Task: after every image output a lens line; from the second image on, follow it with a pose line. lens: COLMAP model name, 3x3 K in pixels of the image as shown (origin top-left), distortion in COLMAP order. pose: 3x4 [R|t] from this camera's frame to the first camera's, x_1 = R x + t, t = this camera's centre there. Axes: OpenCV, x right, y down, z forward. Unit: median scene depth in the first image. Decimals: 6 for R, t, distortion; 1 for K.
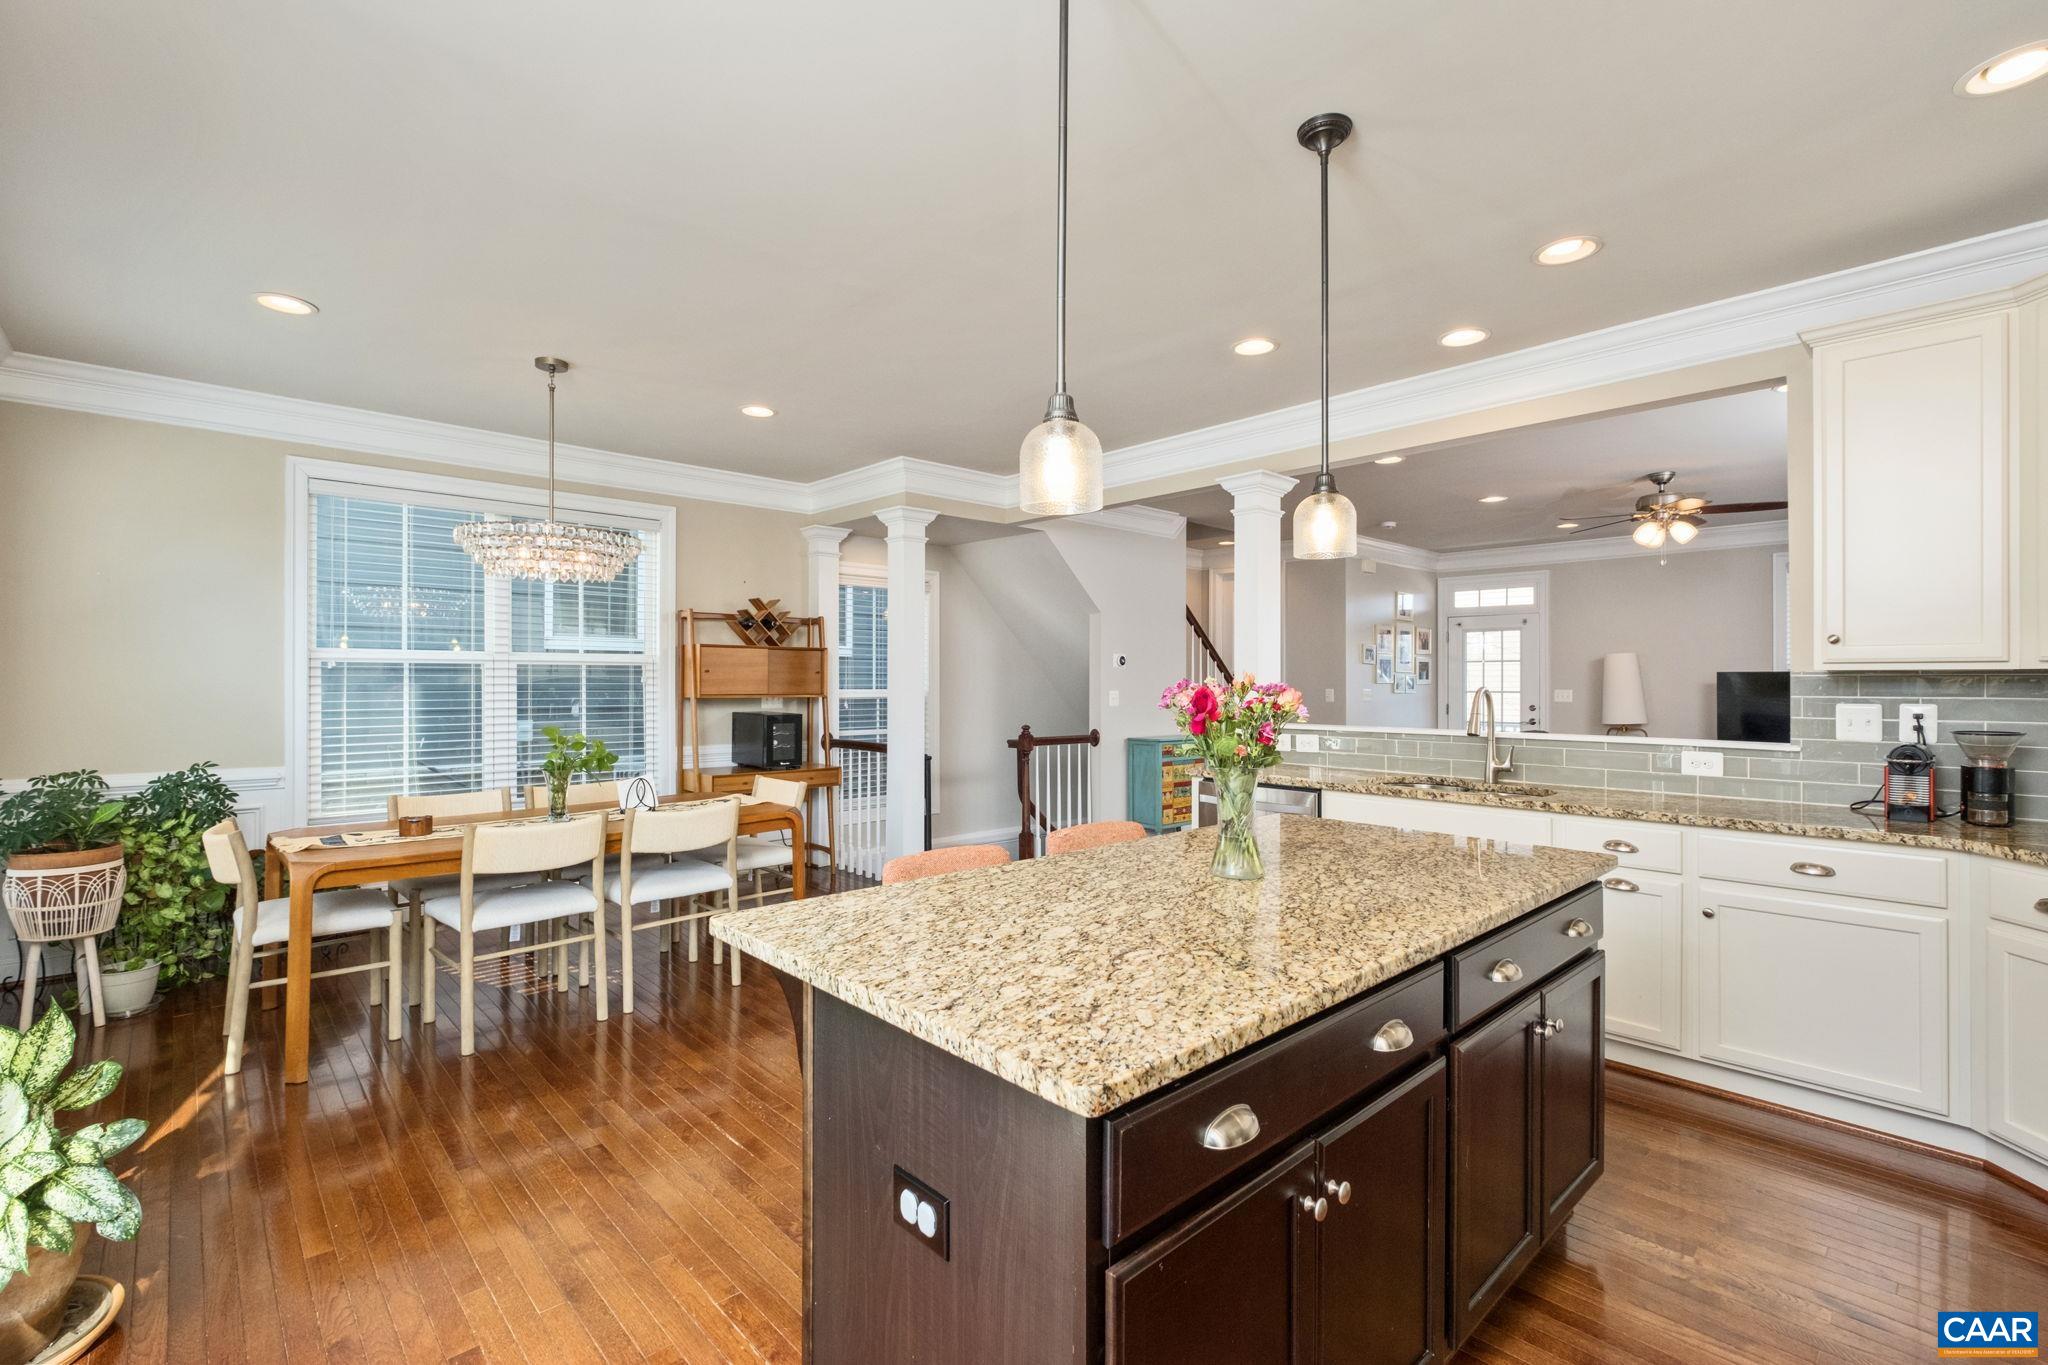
lens RADIAL K [[906.0, 0, 1021.7], [0, 906.0, 675.4], [0, 0, 1]] dist [0.001018, 0.000174]
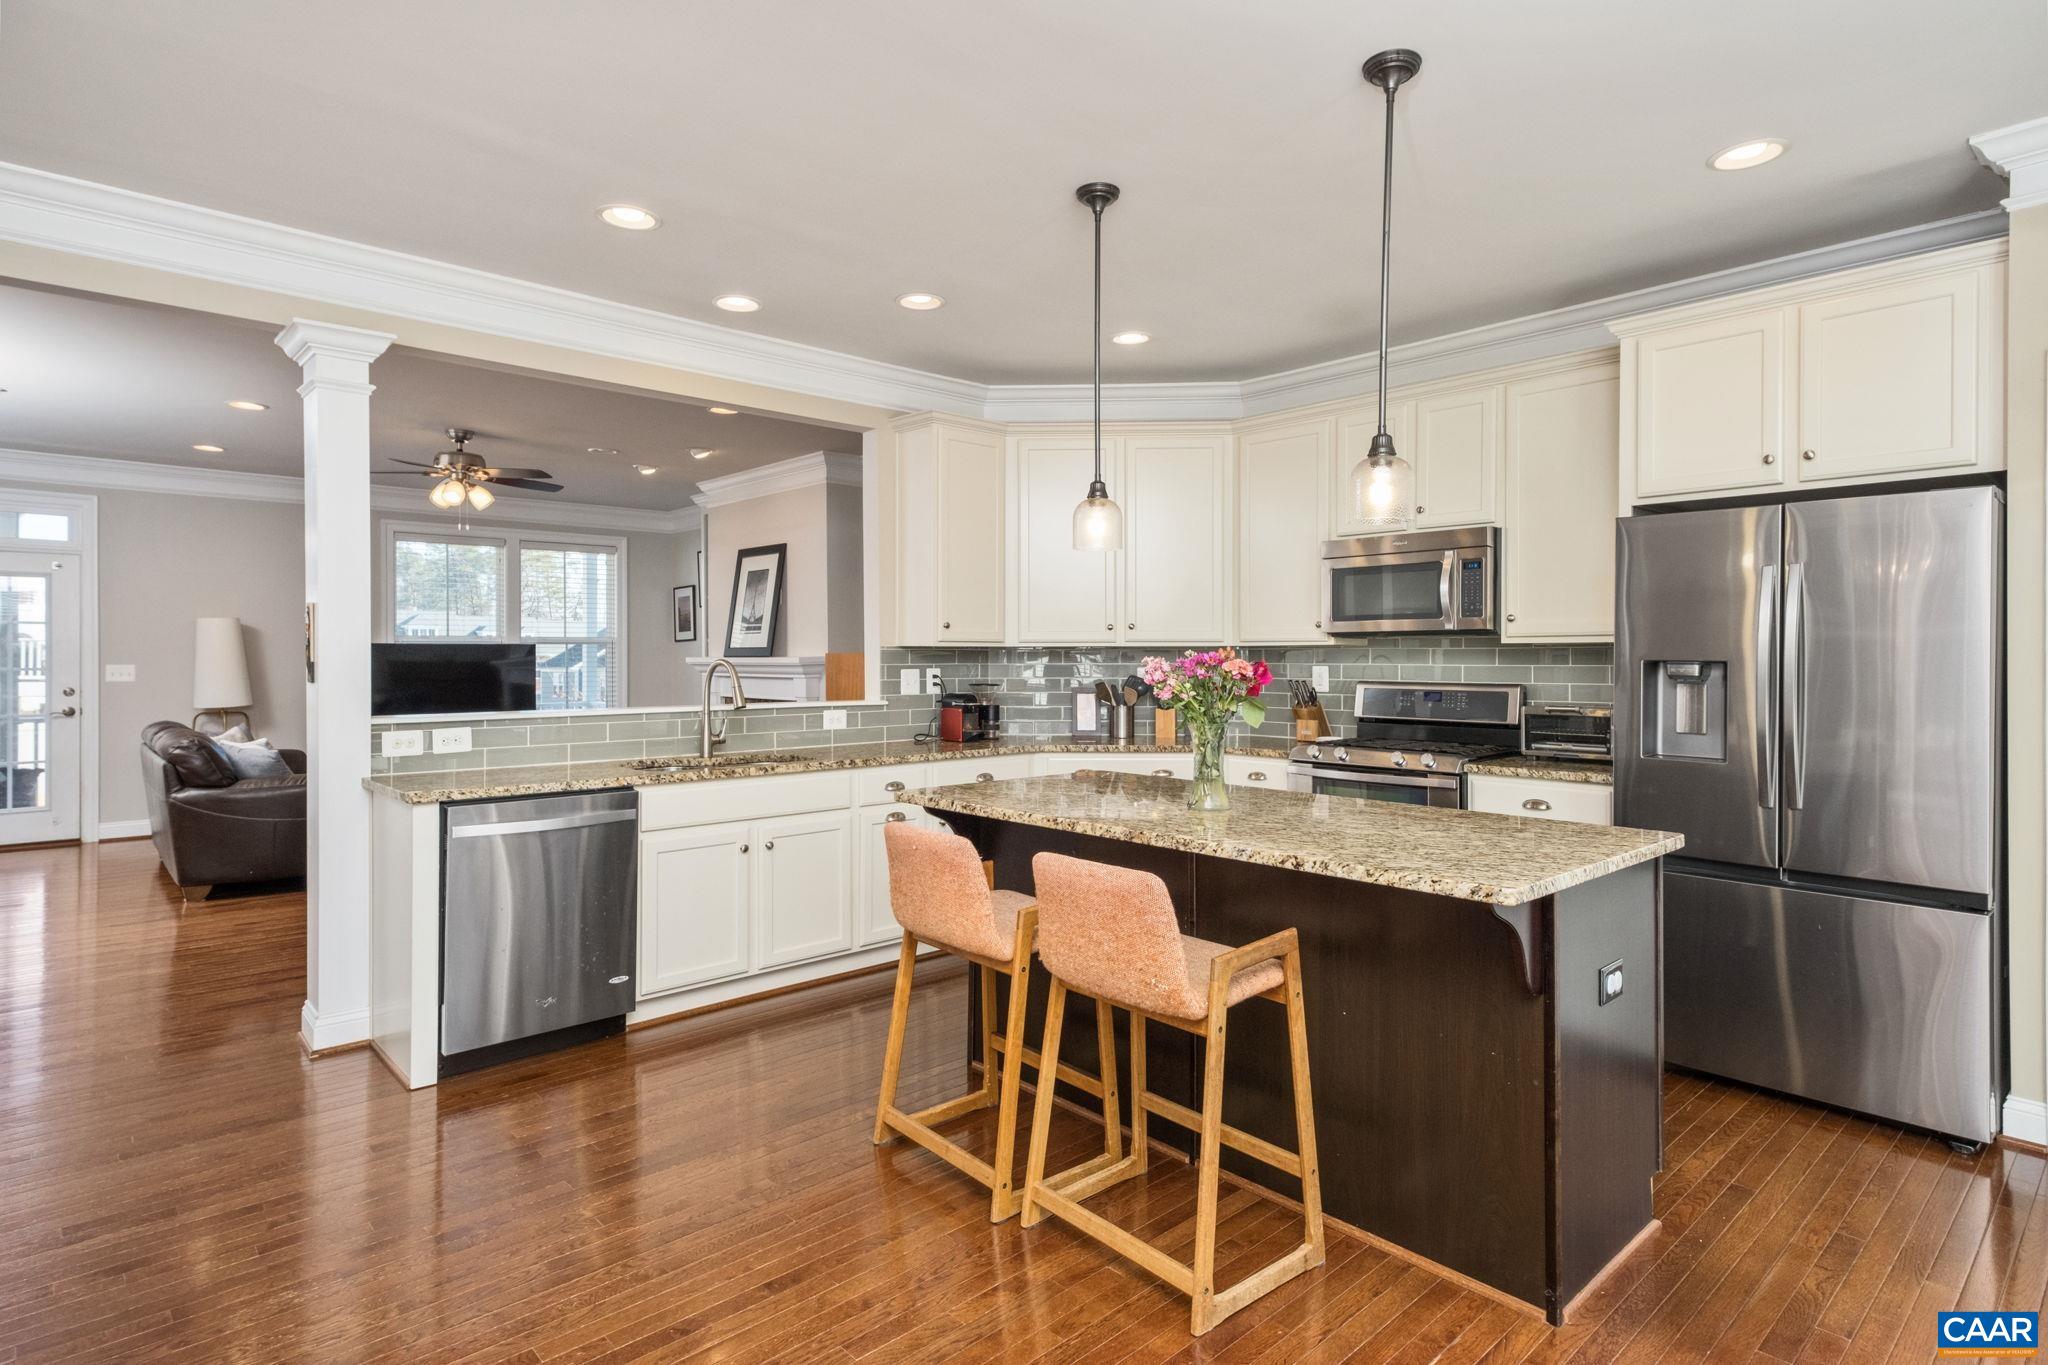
lens RADIAL K [[1097.3, 0, 1020.5], [0, 1097.3, 664.5], [0, 0, 1]] dist [0.005033, 0.000560]
pose [[0.001238, -0.012433, 0.999922, -0.795275], [-0.006347, 0.999902, 0.012440, 0.001051], [-0.999979, -0.006362, 0.001159, 0.778245]]
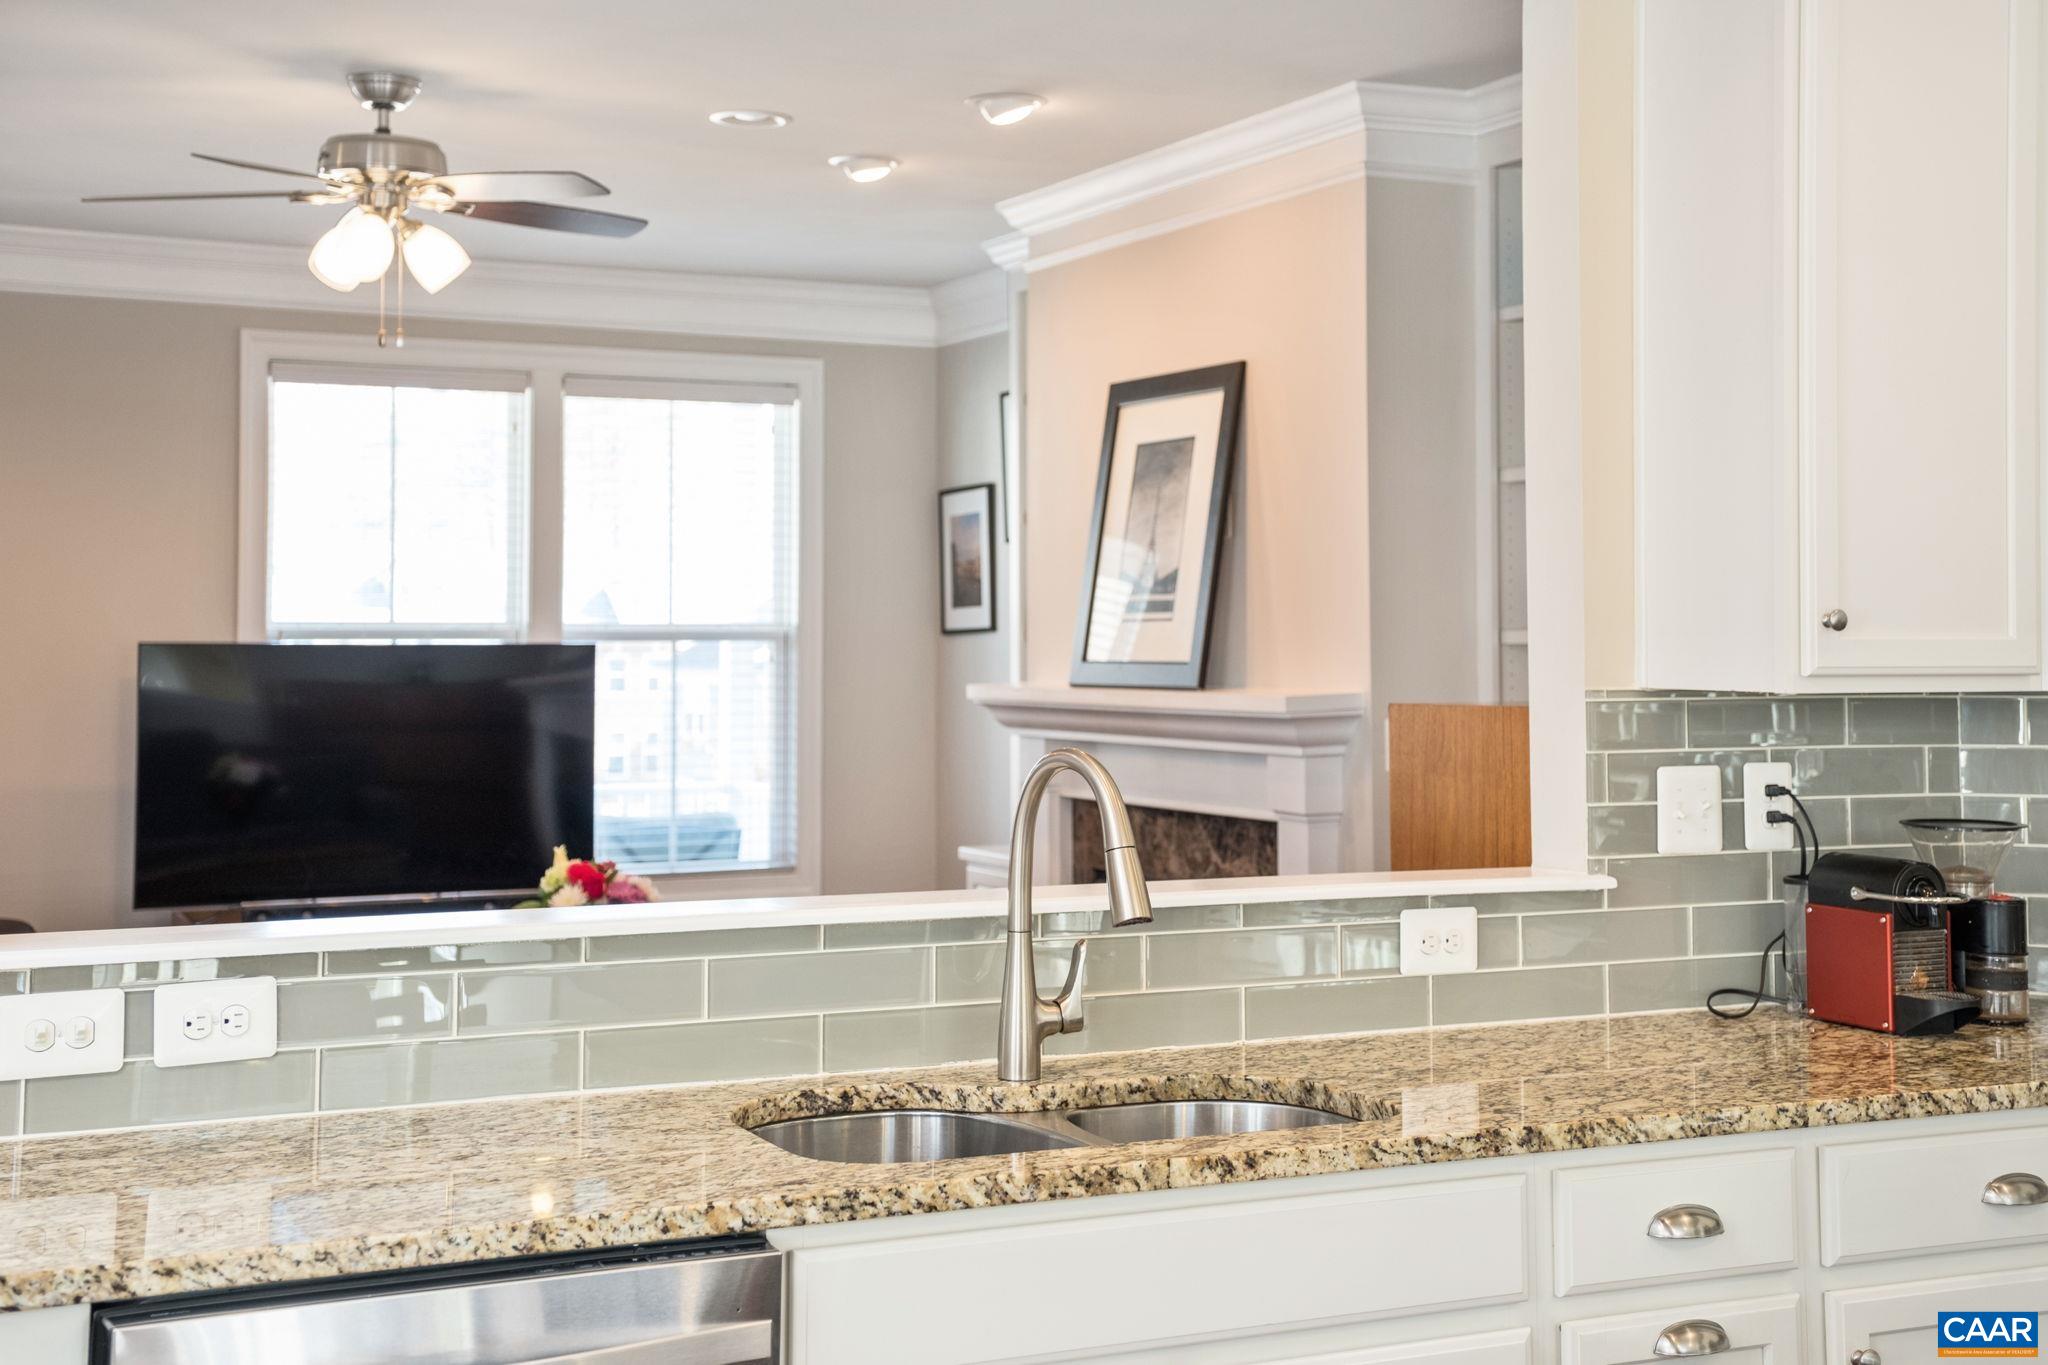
lens RADIAL K [[2684.8, 0, 994.2], [0, 2684.8, 558.6], [0, 0, 1]] dist [0.170412, 0.000000]
pose [[0.286954, 0.025130, 0.957615, -0.377605], [-0.005774, 0.999683, -0.024503, -0.031139], [-0.957927, 0.001502, 0.287008, 0.896927]]
